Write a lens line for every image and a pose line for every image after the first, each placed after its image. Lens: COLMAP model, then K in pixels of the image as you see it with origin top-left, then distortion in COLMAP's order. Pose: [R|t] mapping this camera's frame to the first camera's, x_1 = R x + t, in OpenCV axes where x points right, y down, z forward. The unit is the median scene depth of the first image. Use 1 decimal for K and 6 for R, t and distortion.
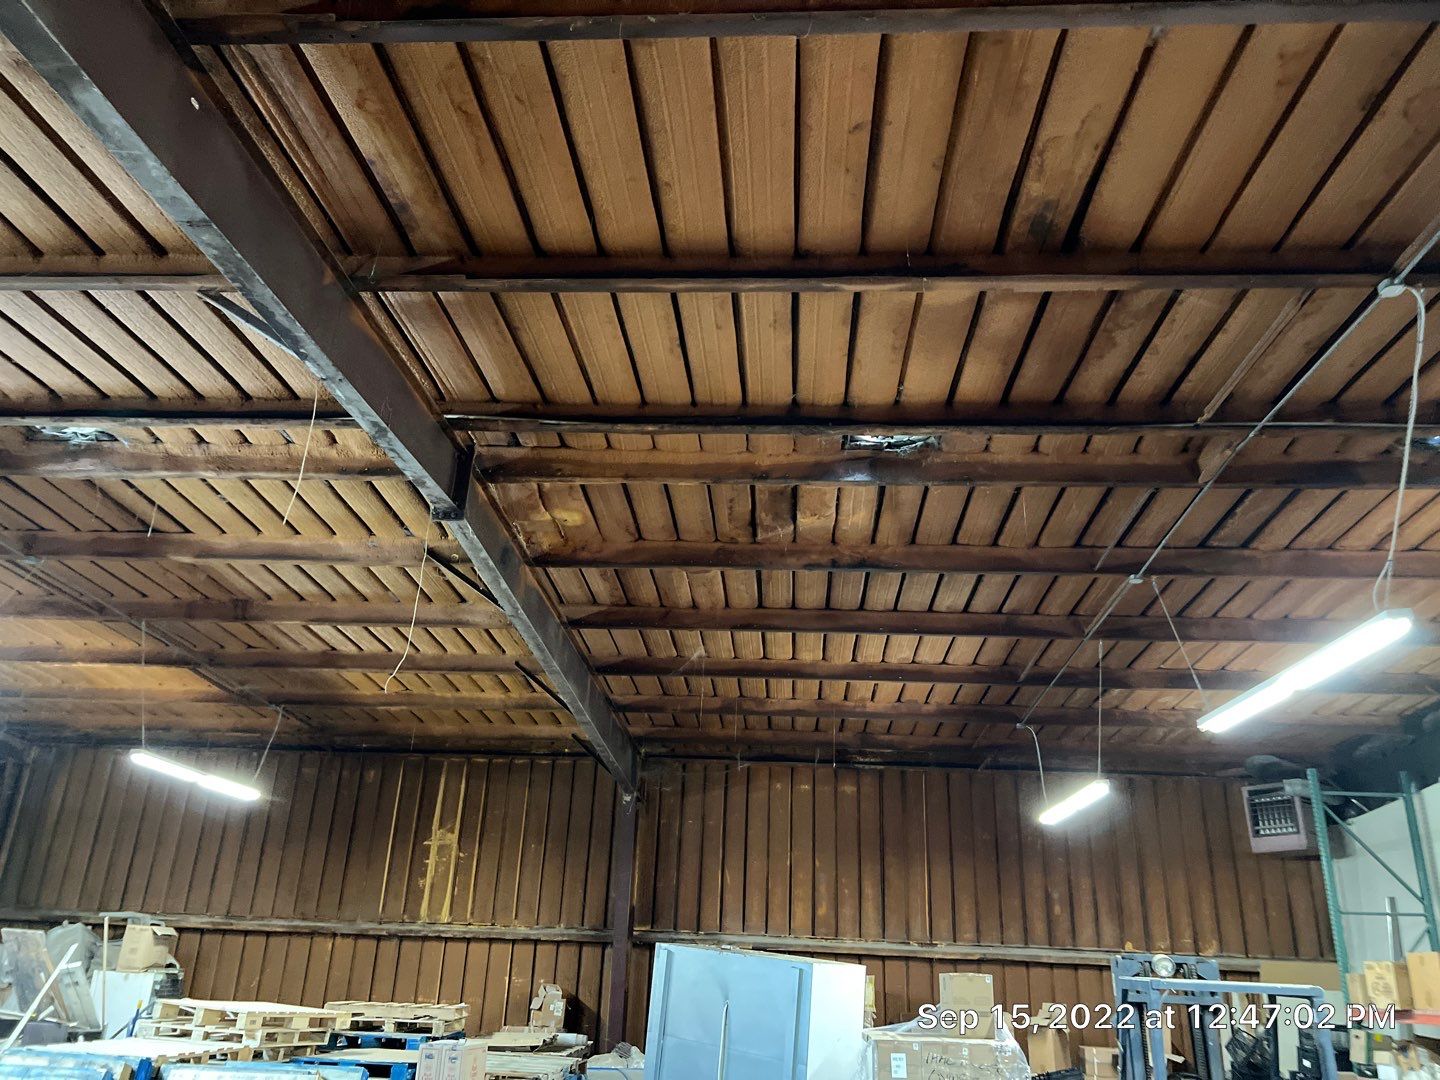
lens RADIAL K [[1080.5, 0, 710.5], [0, 1080.5, 533.2], [0, 0, 1]] dist [0.028882, -0.033539]
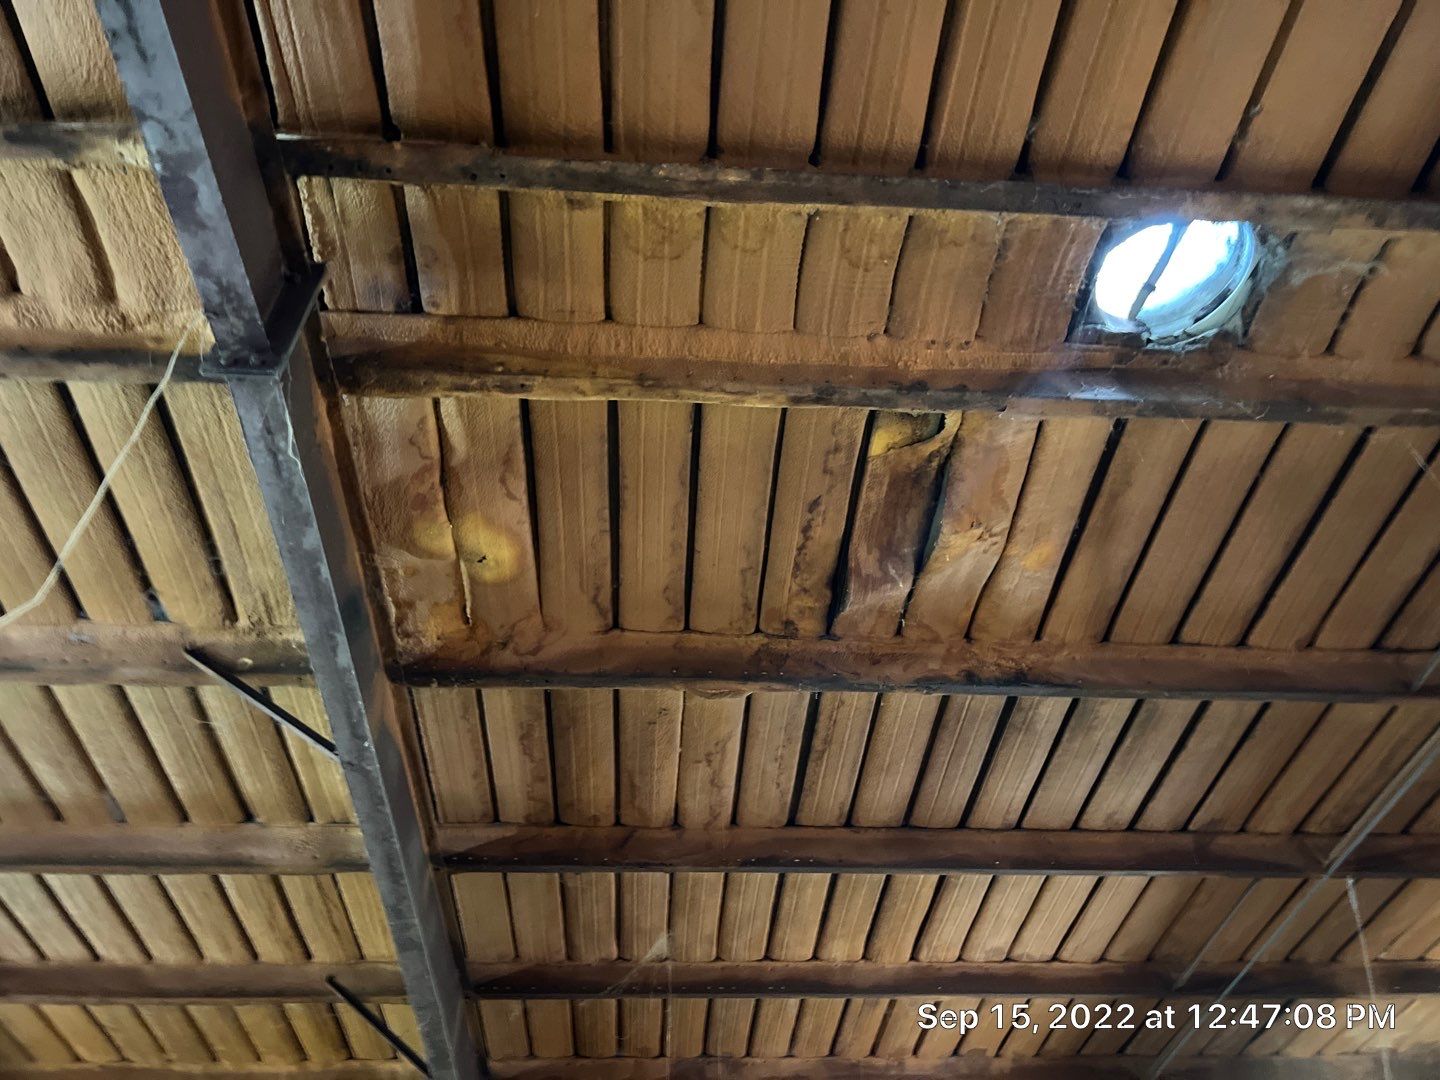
lens RADIAL K [[1077.8, 0, 720.0], [0, 1077.8, 540.0], [0, 0, 1]] dist [0.004998, -0.011855]
pose [[0.988583, 0.044609, 0.143924, -0.081736], [0.014098, 0.923597, -0.383107, 0.150704], [-0.150018, 0.380762, 0.912423, 0.434543]]
